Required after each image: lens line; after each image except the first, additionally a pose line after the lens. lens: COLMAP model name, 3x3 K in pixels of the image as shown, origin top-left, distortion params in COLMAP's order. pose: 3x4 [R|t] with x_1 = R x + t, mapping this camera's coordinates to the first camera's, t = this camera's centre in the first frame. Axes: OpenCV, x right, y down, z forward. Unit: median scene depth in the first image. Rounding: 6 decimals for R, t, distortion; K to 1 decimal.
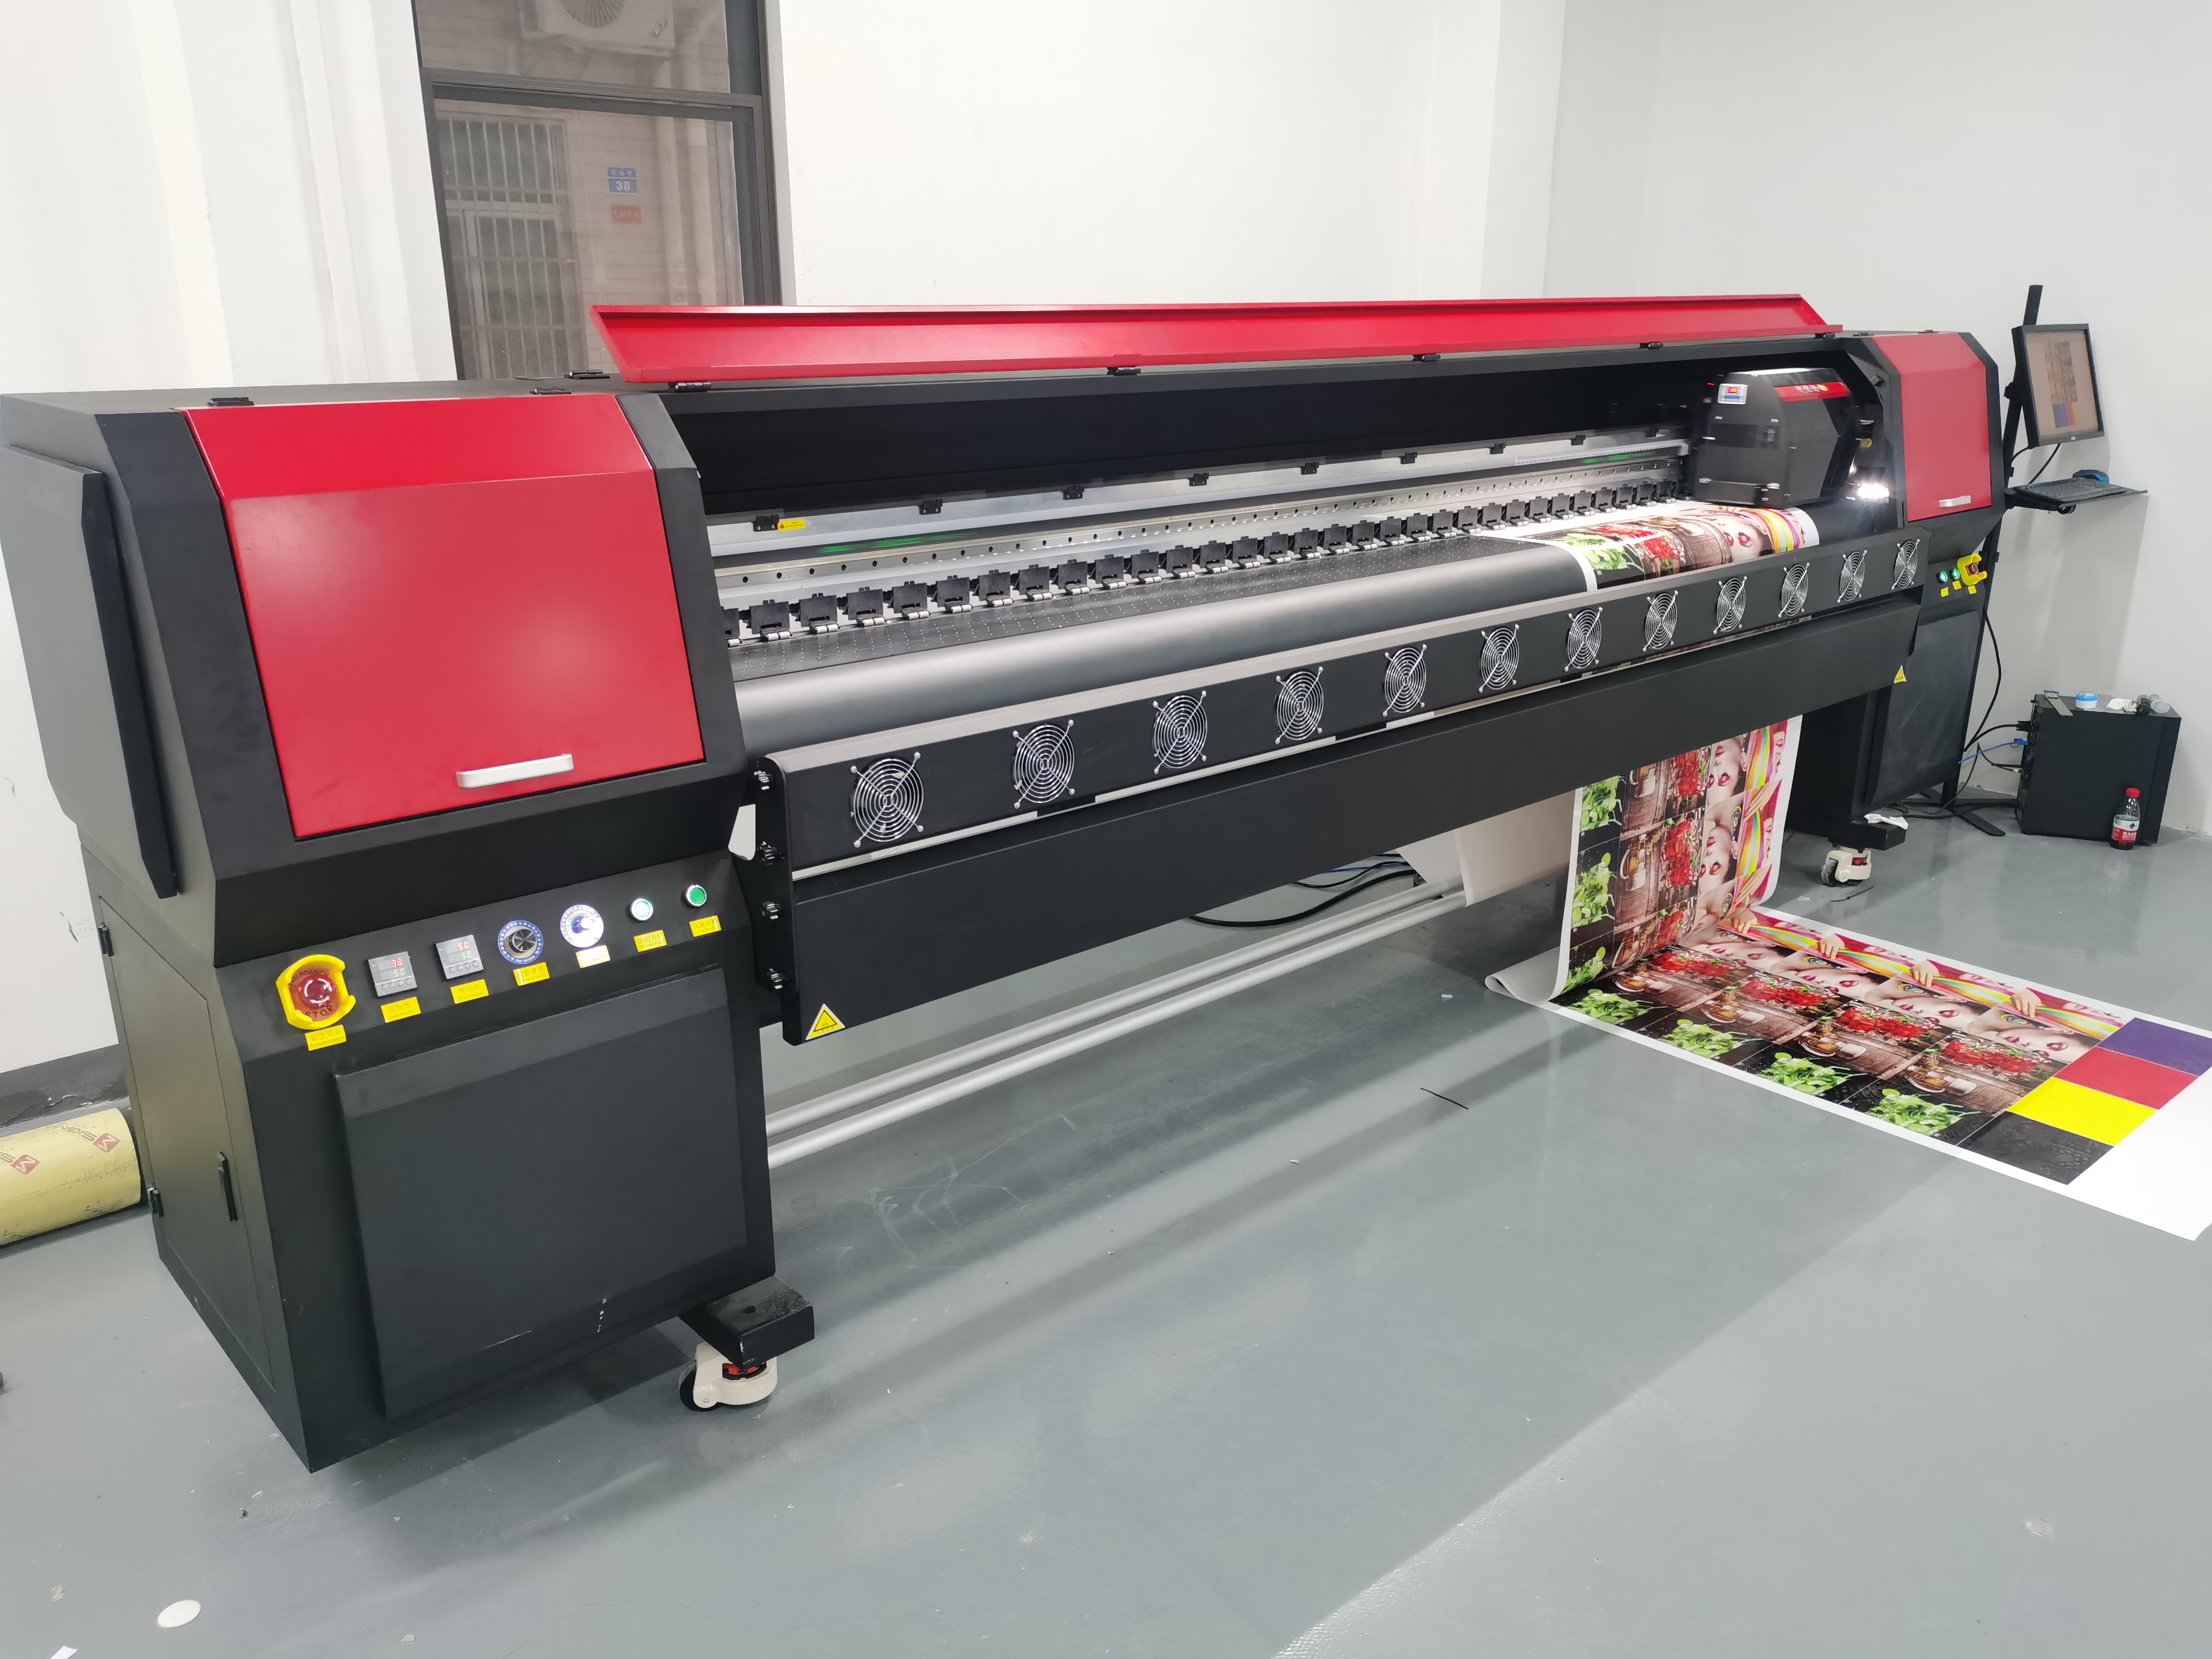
lens RADIAL K [[1828.6, 0, 1101.6], [0, 1828.6, 789.9], [0, 0, 1]] dist [0.007984, -0.002018]
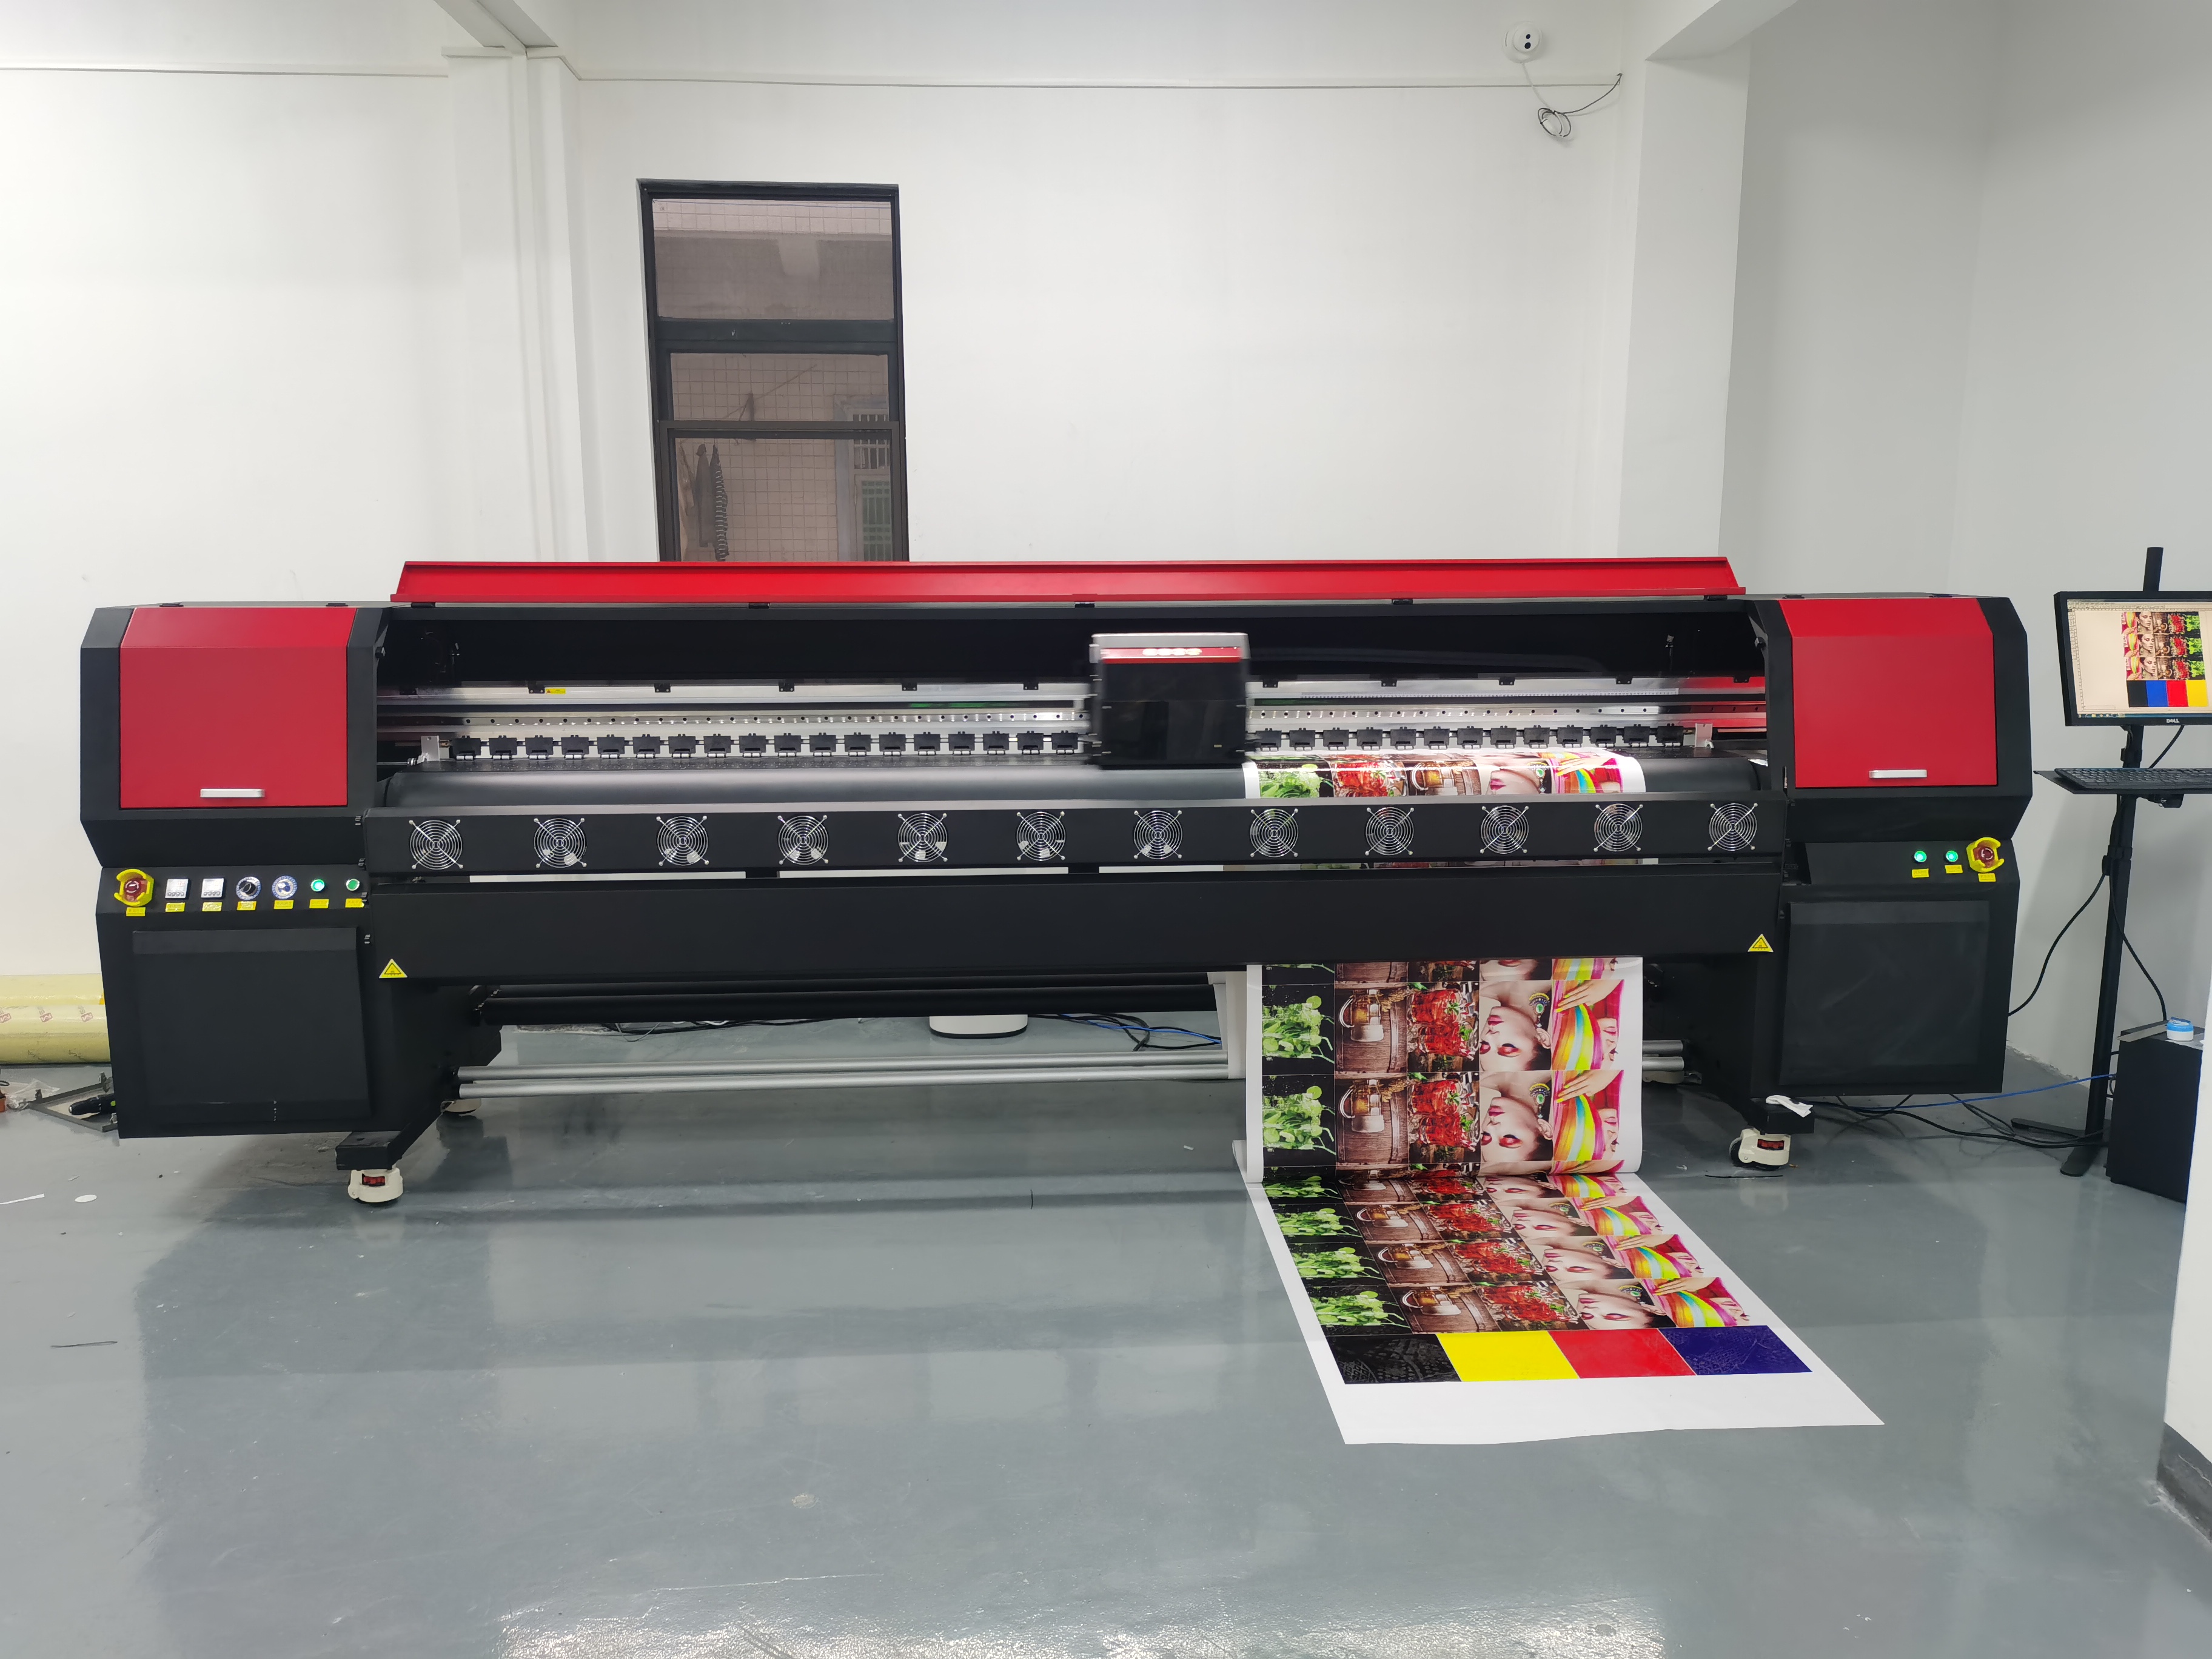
lens RADIAL K [[1723.5, 0, 1106.0], [0, 1723.5, 829.5], [0, 0, 1]] dist [0.007126, 0.002212]
pose [[0.764758, 0.088426, -0.638221, 0.894312], [-0.169558, 0.983244, -0.066947, -0.004107], [0.621607, 0.159414, 0.766937, 0.107696]]
